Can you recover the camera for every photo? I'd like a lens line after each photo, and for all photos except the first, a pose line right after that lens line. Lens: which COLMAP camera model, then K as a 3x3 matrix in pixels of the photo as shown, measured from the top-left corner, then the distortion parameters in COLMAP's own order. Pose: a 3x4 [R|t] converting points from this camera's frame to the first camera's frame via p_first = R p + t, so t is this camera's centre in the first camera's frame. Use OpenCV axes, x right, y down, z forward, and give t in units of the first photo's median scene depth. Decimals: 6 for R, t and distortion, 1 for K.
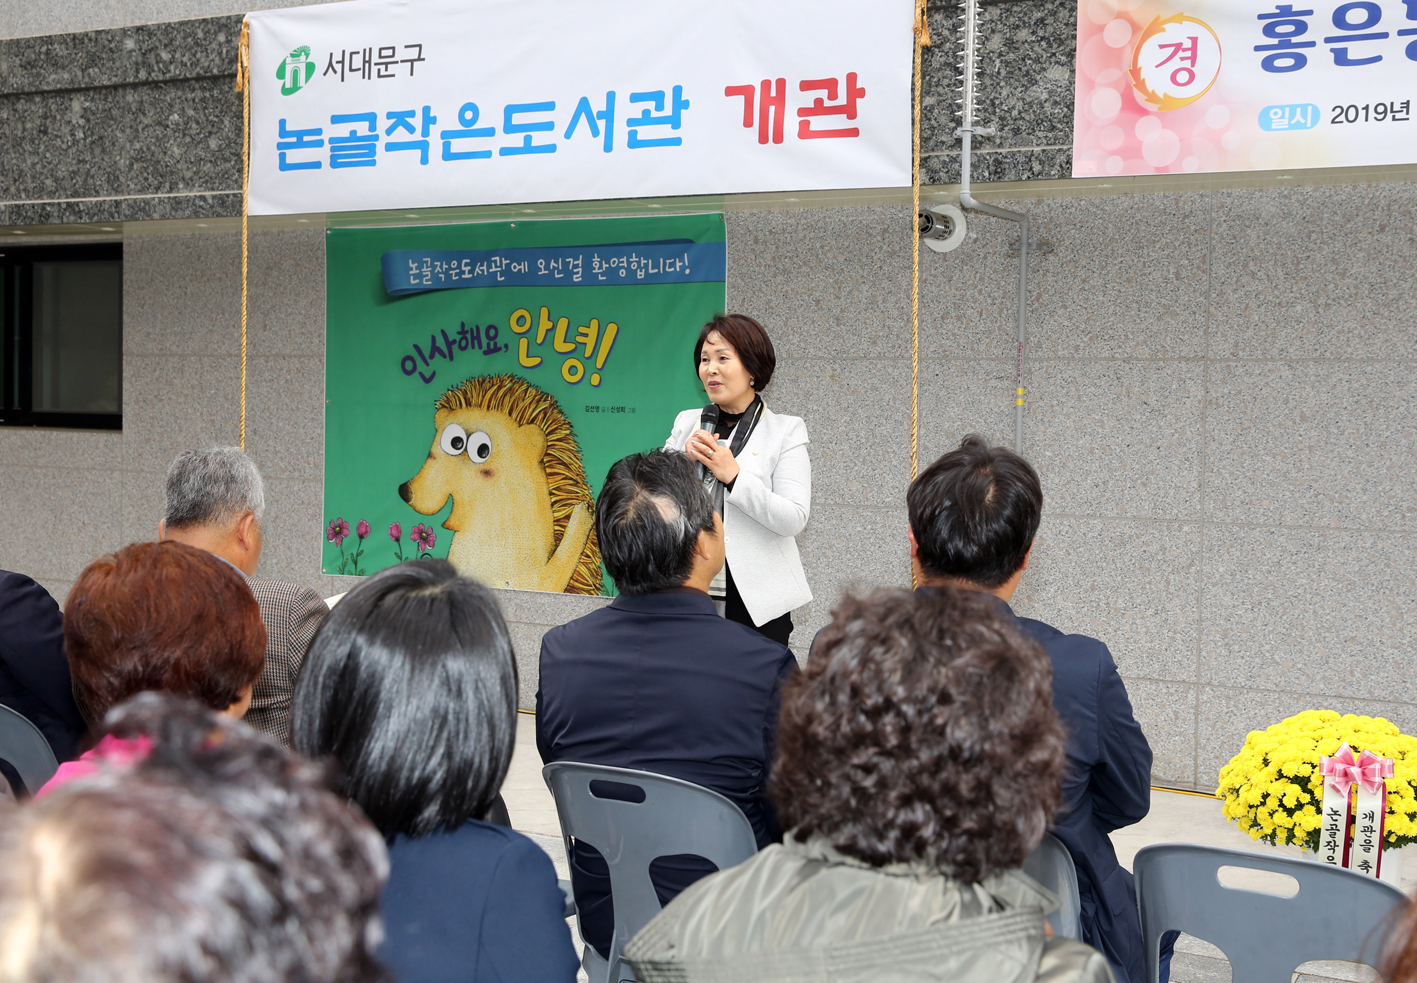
lens RADIAL K [[1772.3, 0, 705.8], [0, 1772.3, 482.0], [0, 0, 1]] dist [0.008443, 0.000000]
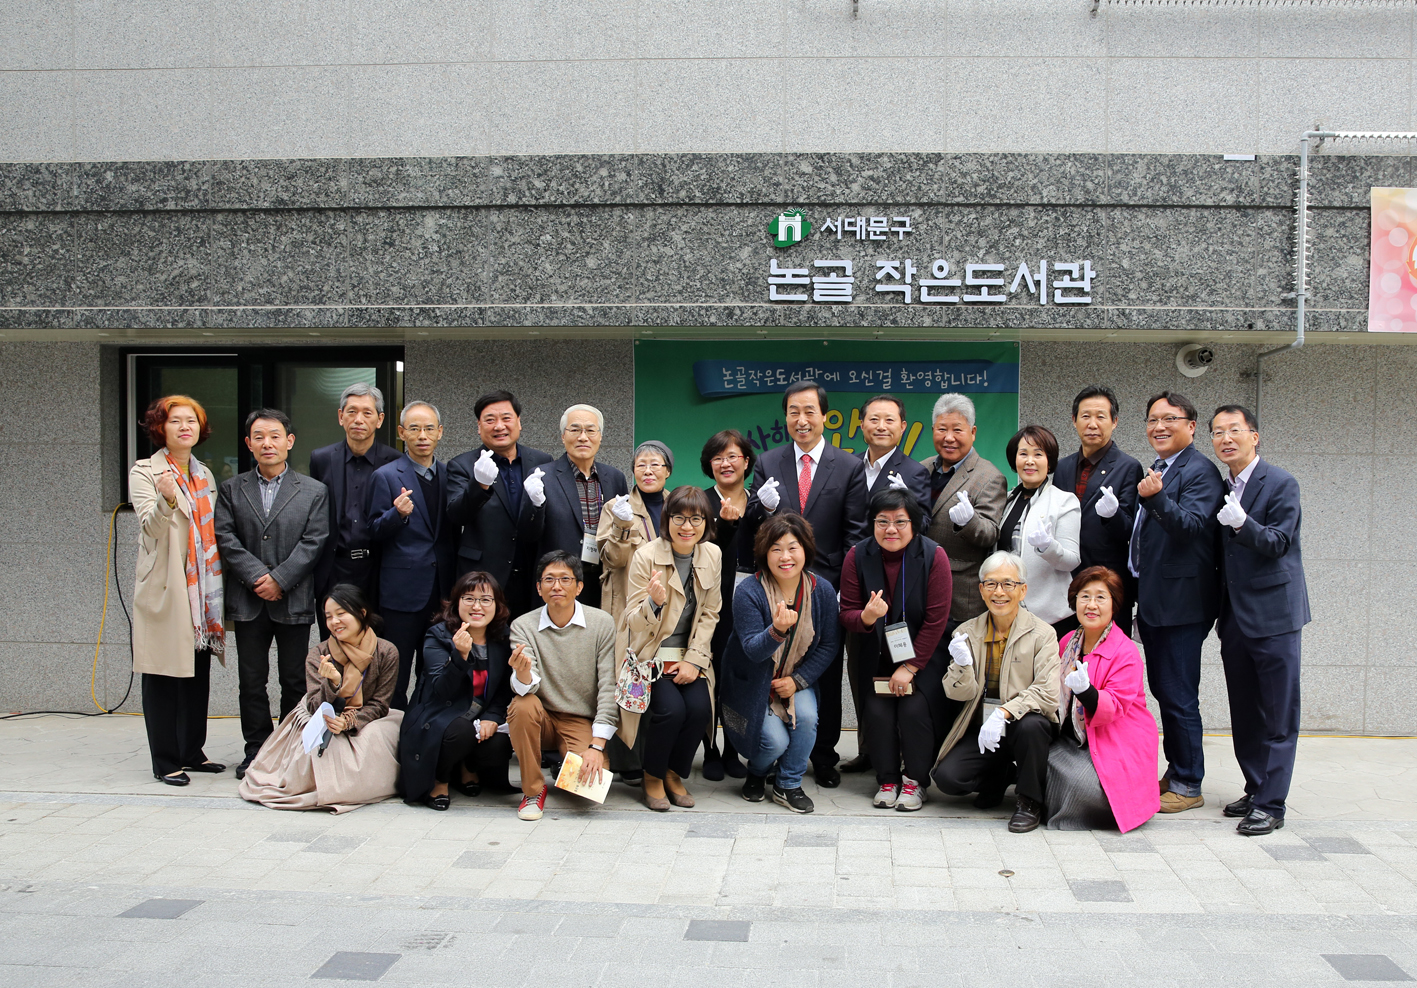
lens RADIAL K [[1226.7, 0, 778.4], [0, 1226.7, 548.0], [0, 0, 1]] dist [-0.106010, 0.086490]
pose [[0.904506, -0.031162, 0.425321, -0.555056], [0.025368, 0.999492, 0.019282, -0.019229], [-0.425706, -0.006651, 0.904837, 0.251723]]
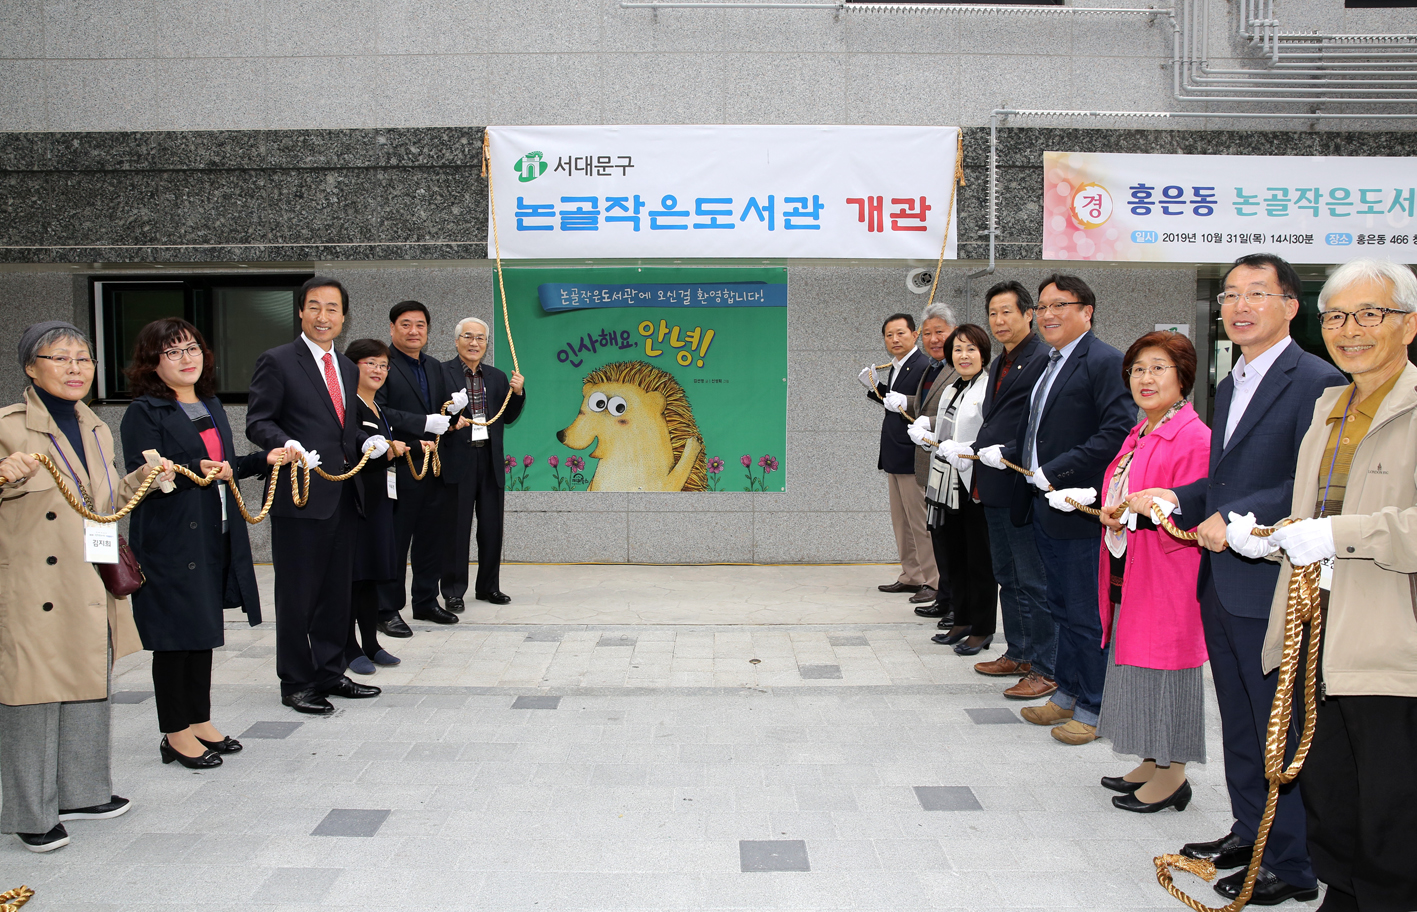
lens RADIAL K [[1012.4, 0, 703.3], [0, 1012.4, 449.7], [0, 0, 1]] dist [-0.113711, 0.087646]
pose [[0.880534, -0.051701, 0.471155, -0.547296], [0.036950, 0.998496, 0.040512, -0.015958], [-0.472540, -0.018263, 0.881120, 0.163043]]
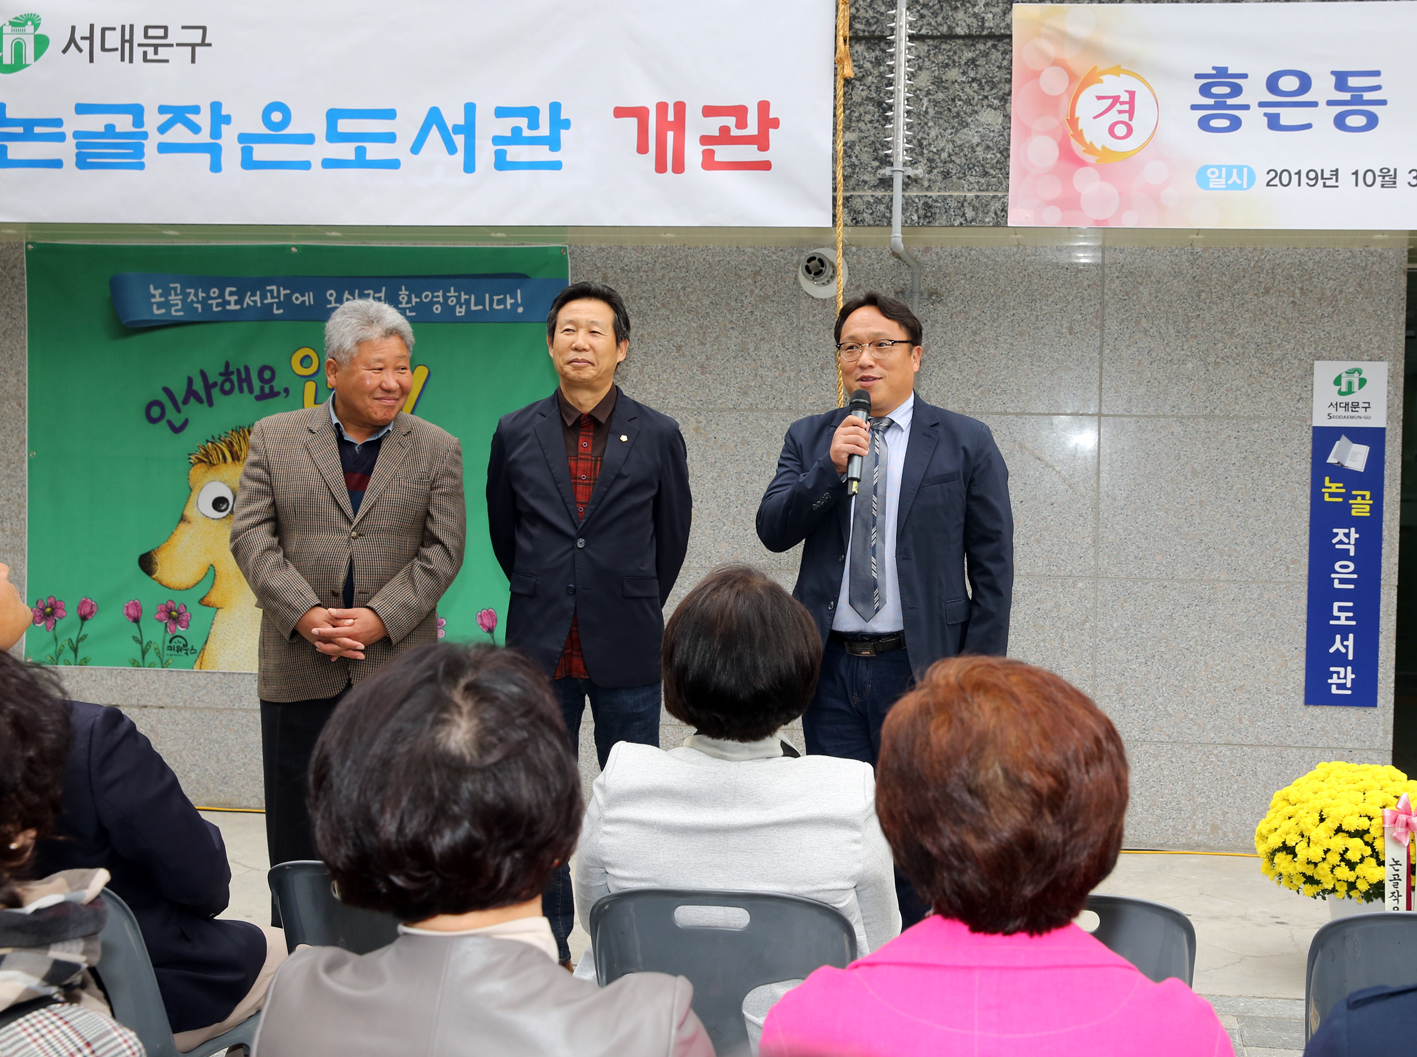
lens RADIAL K [[1803.7, 0, 746.3], [0, 1803.7, 545.6], [0, 0, 1]] dist [0.050696, 0.000000]
pose [[0.930072, -0.018268, 0.366922, -0.243737], [0.014516, 0.999810, 0.012982, -0.009659], [-0.367090, -0.006748, 0.930161, 0.107397]]
